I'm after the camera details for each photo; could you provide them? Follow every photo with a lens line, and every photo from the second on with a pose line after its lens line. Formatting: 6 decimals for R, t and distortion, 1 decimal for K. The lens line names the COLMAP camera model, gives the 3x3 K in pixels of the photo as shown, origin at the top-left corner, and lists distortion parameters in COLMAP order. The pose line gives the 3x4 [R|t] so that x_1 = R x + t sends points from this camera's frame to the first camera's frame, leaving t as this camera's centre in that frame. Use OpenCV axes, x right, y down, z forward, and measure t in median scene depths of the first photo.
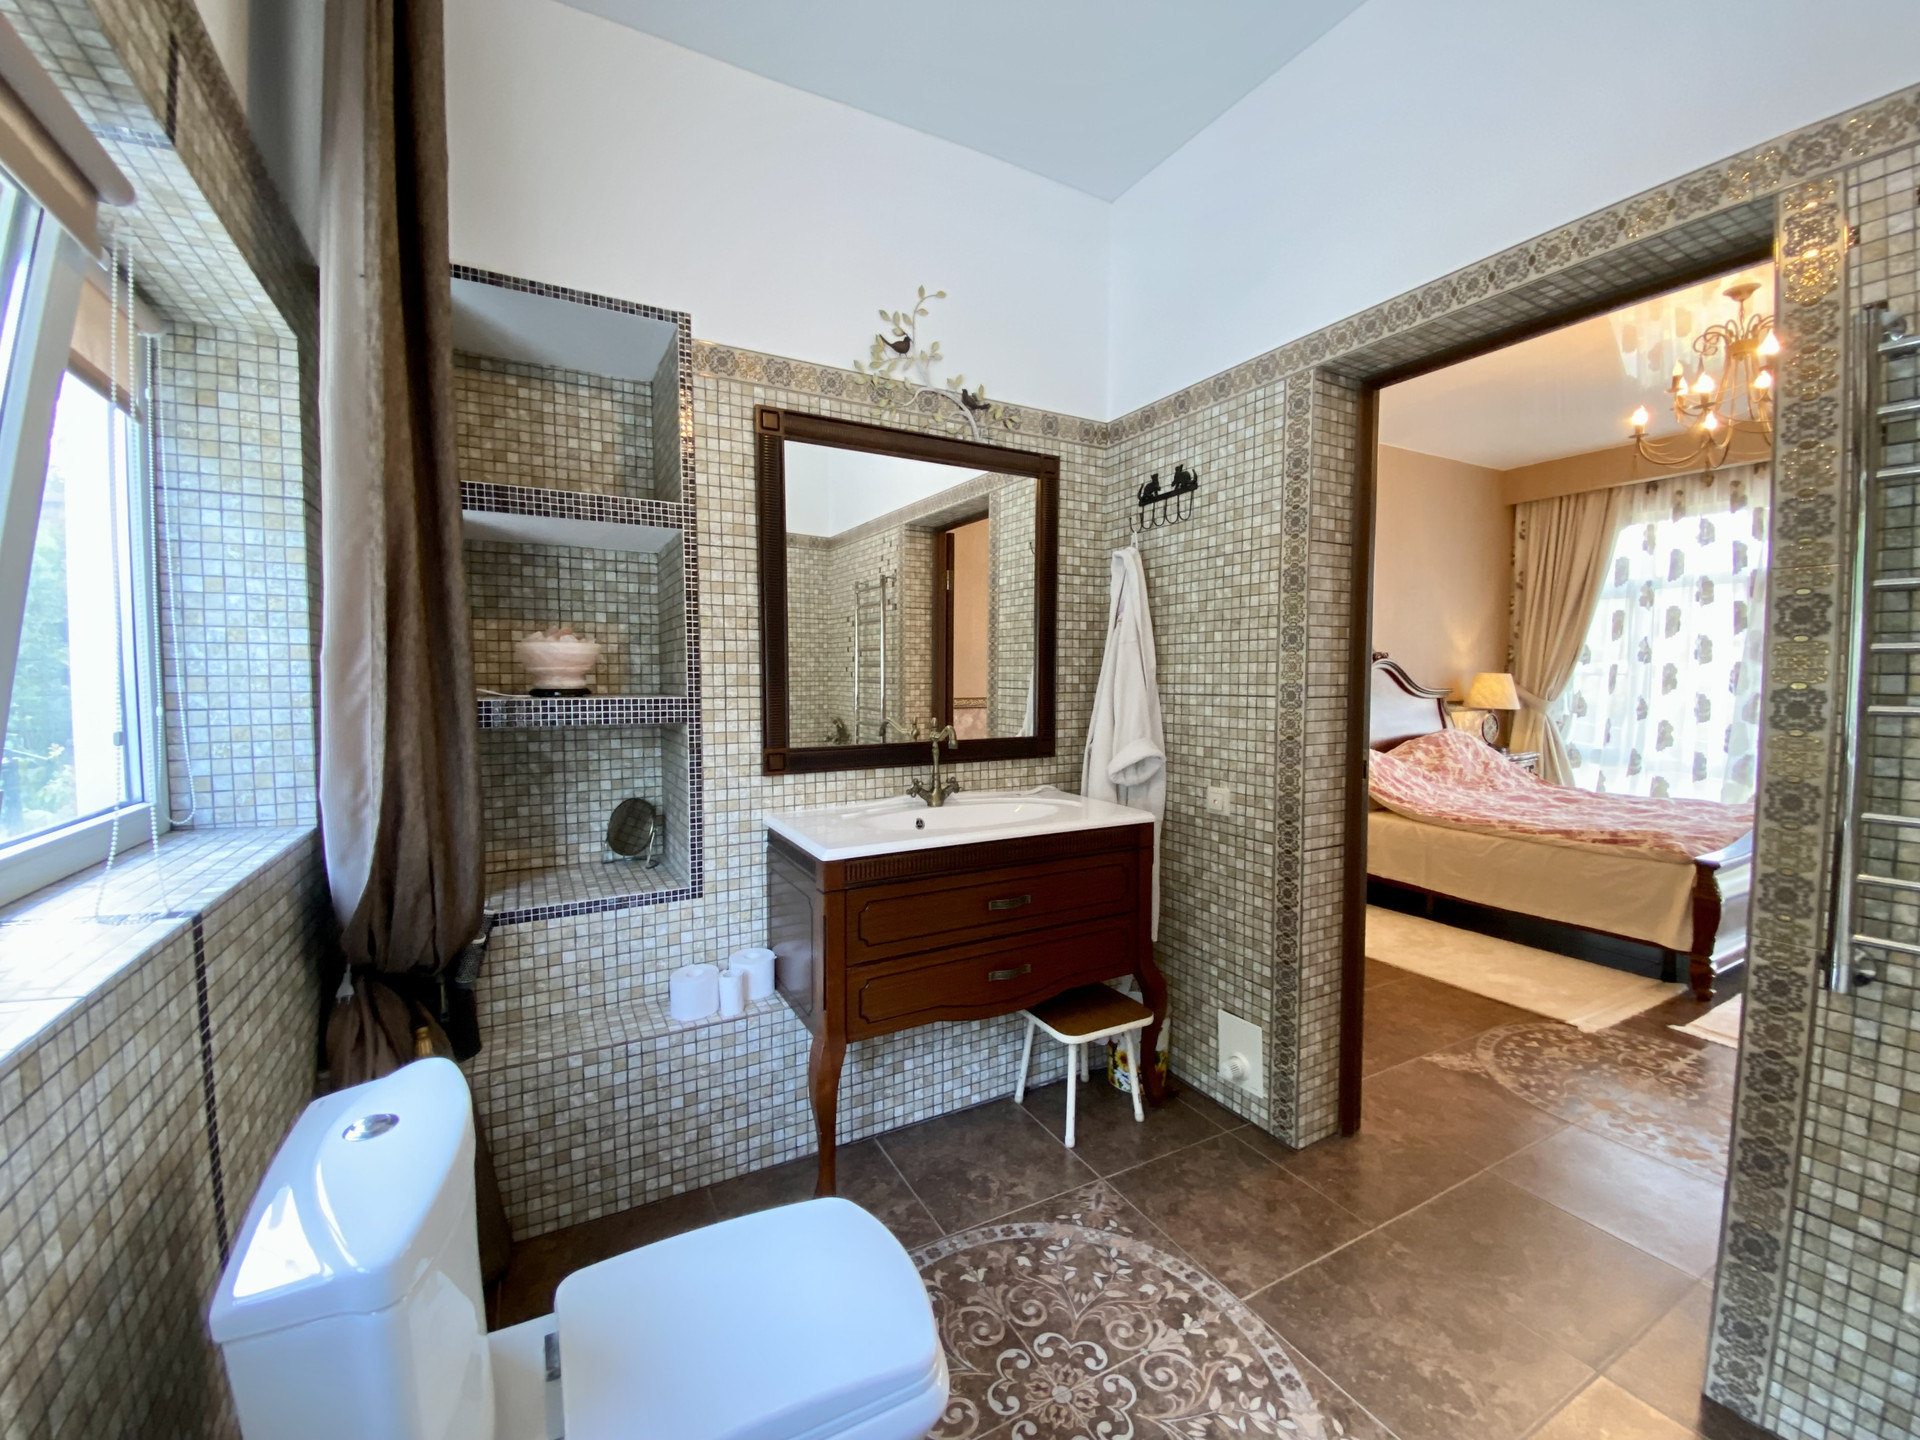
lens RADIAL K [[777.9, 0, 962.6], [0, 777.9, 717.1], [0, 0, 1]] dist [0.011895, -0.017211]
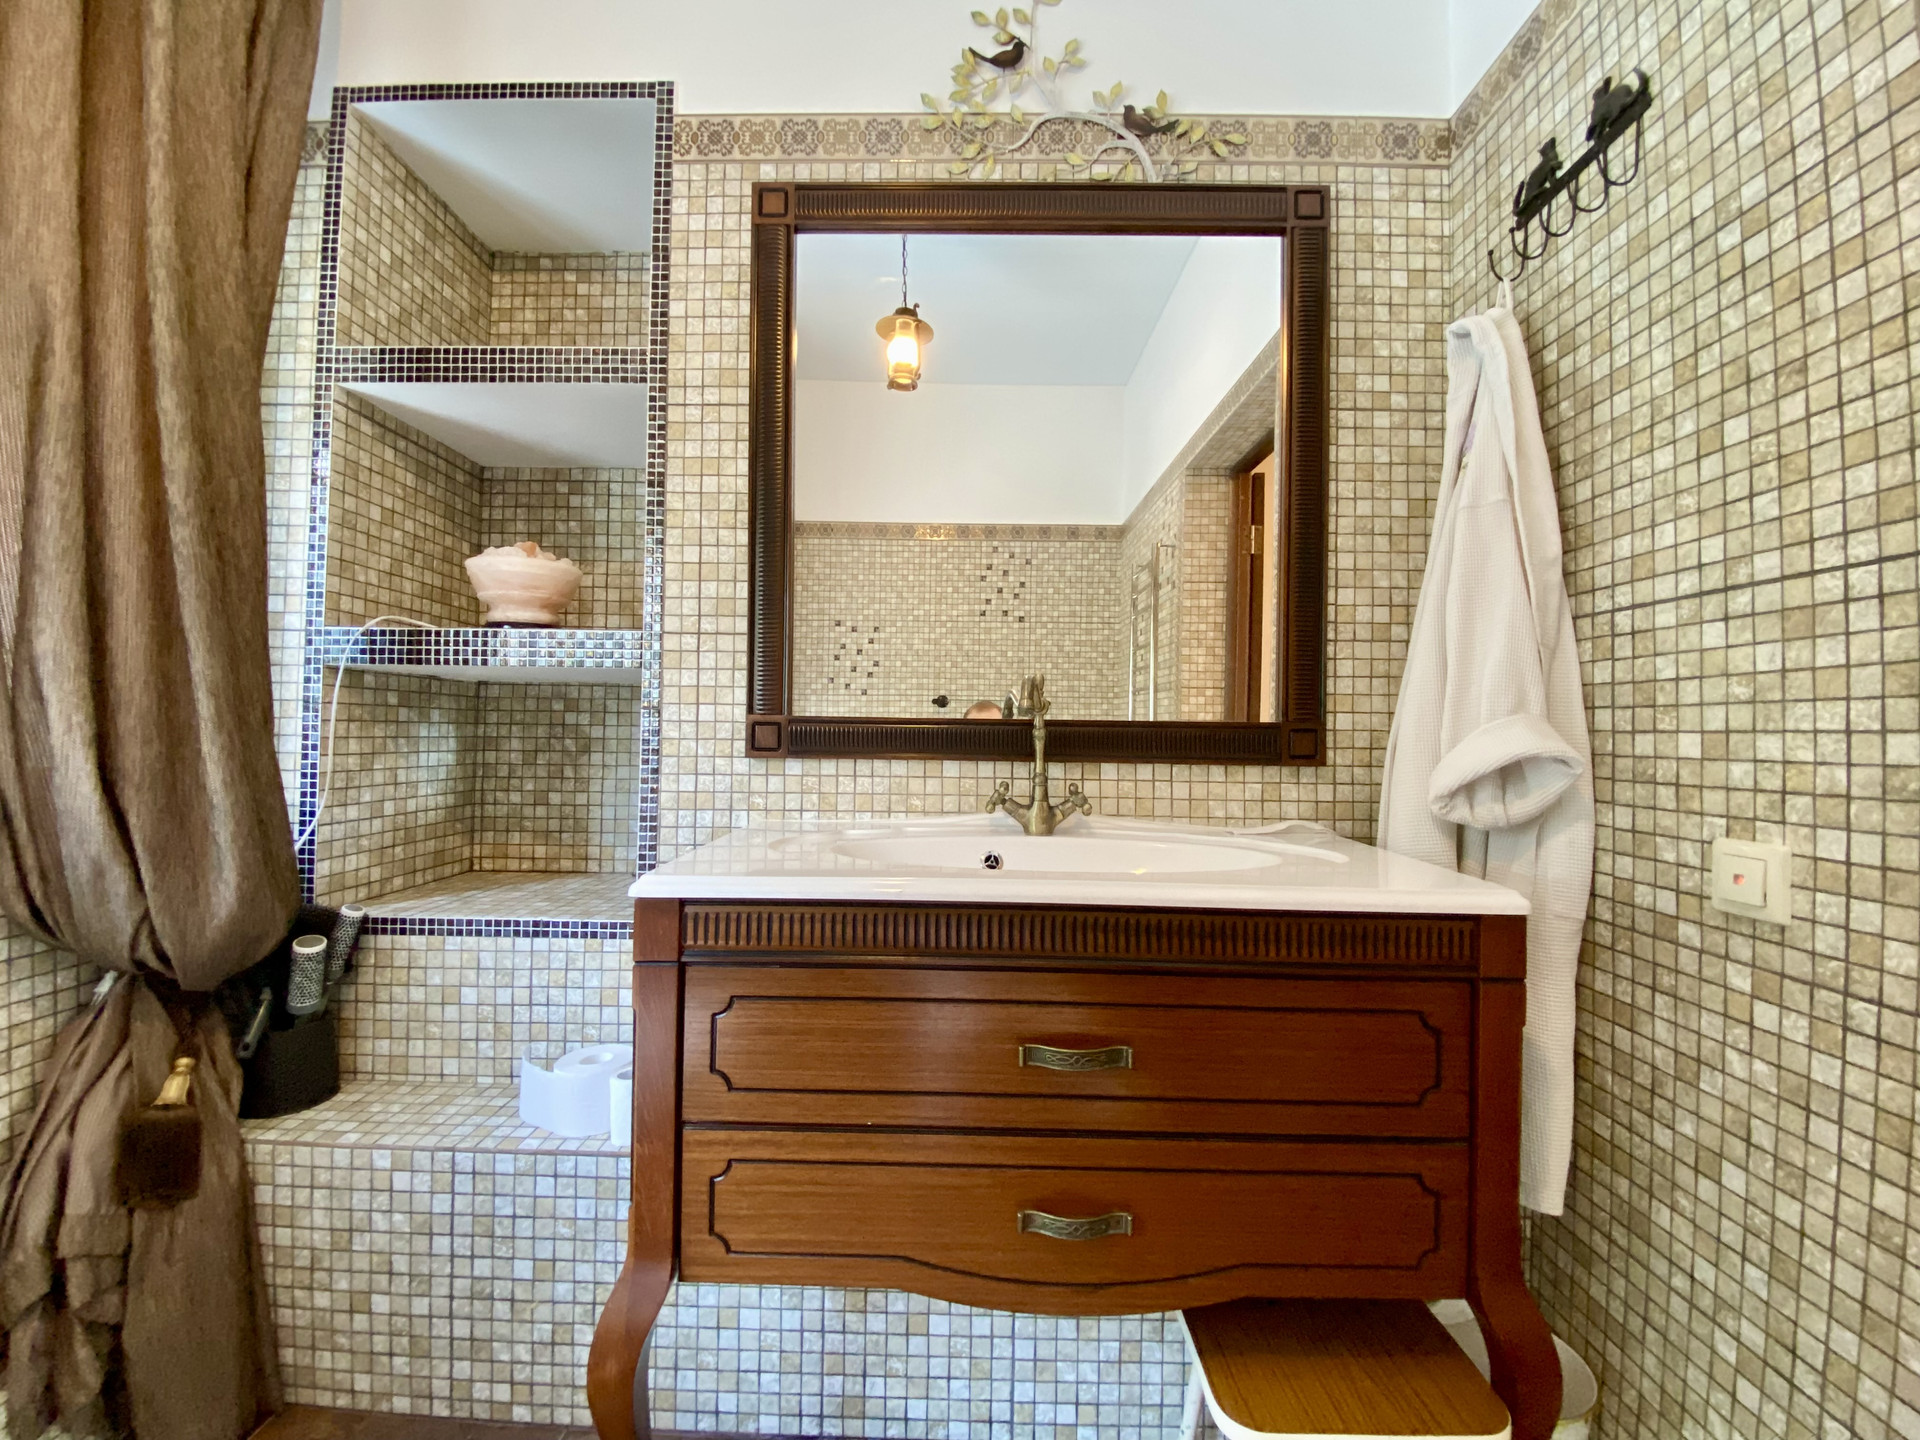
lens RADIAL K [[783.5, 0, 950.1], [0, 783.5, 715.7], [0, 0, 1]] dist [0.011630, -0.019370]
pose [[0.862306, 0.003203, -0.506377, 0.192432], [-0.042502, 0.996909, -0.066070, 0.072615], [0.504600, 0.078495, 0.859777, 0.505663]]
